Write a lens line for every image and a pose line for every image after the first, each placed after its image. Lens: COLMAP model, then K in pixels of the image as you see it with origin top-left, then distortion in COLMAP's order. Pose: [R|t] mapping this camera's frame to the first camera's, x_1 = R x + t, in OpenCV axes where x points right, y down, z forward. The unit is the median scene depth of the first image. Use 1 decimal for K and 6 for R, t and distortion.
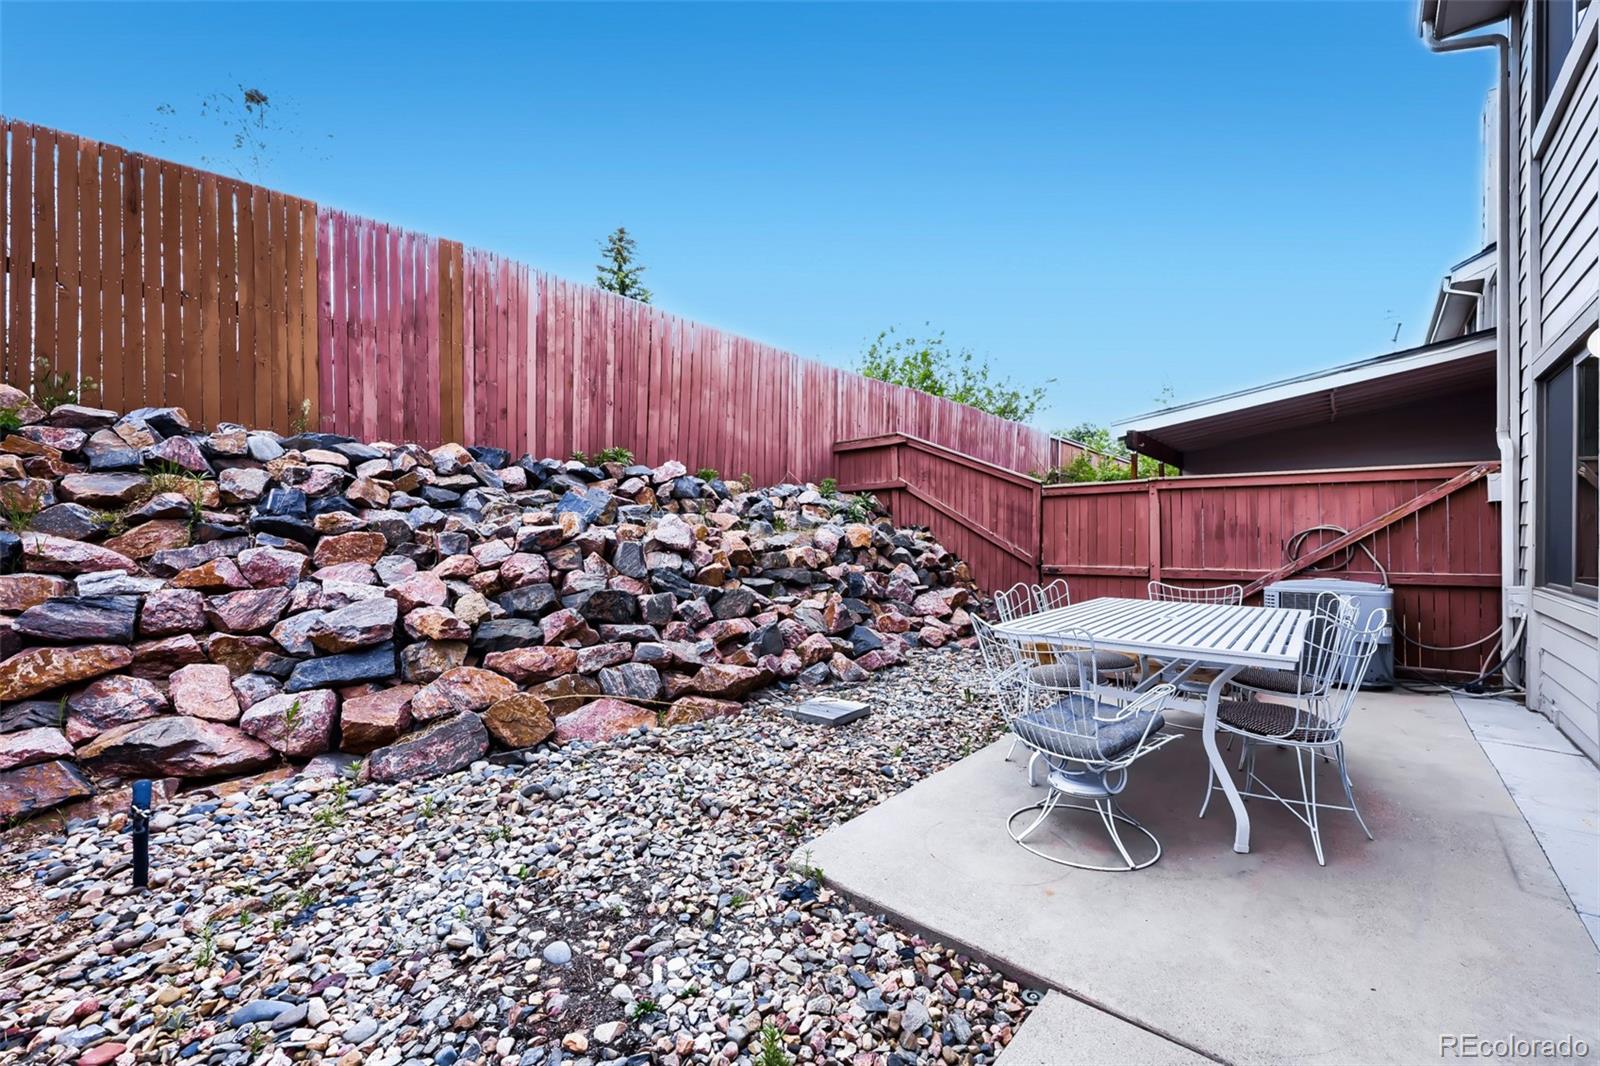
lens RADIAL K [[657.5, 0, 788.8], [0, 657.5, 535.0], [0, 0, 1]] dist [0.001017, 0.000032]
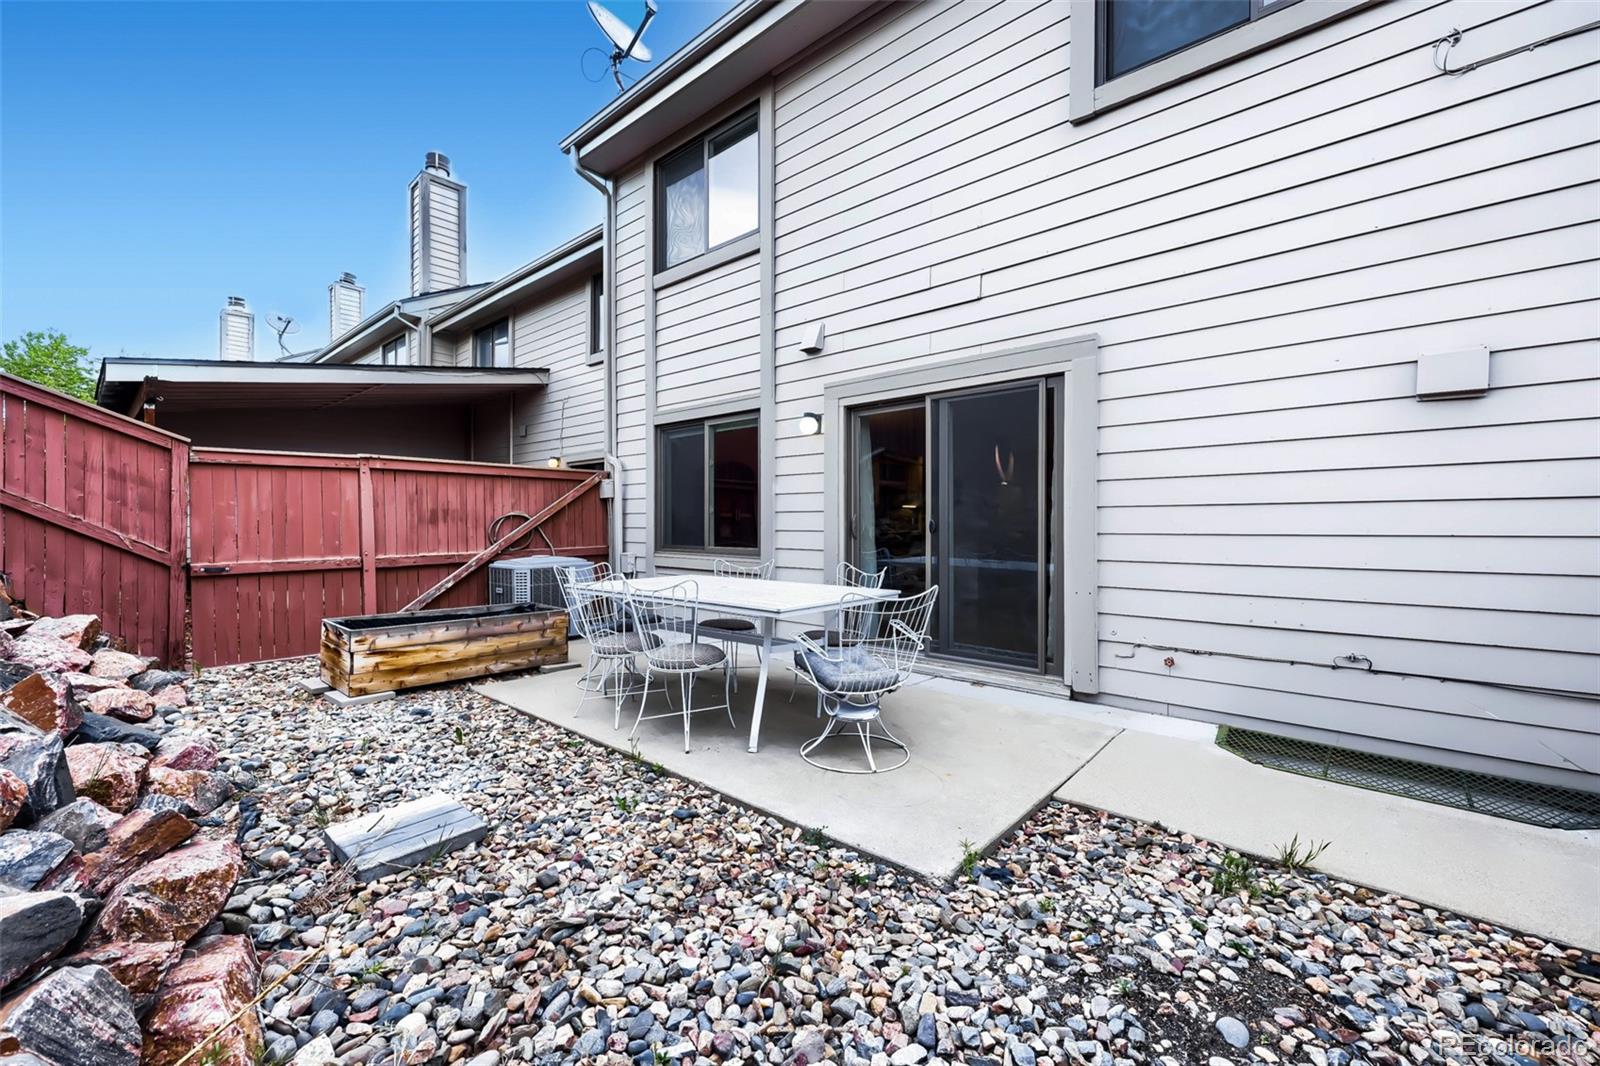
lens RADIAL K [[657.5, 0, 791.3], [0, 657.5, 526.0], [0, 0, 1]] dist [0.001017, 0.000032]
pose [[-0.011626, -0.009327, 0.999889, -0.353155], [-0.001978, 0.999955, 0.009305, -0.001045], [-0.999930, -0.001870, -0.011644, 0.474737]]
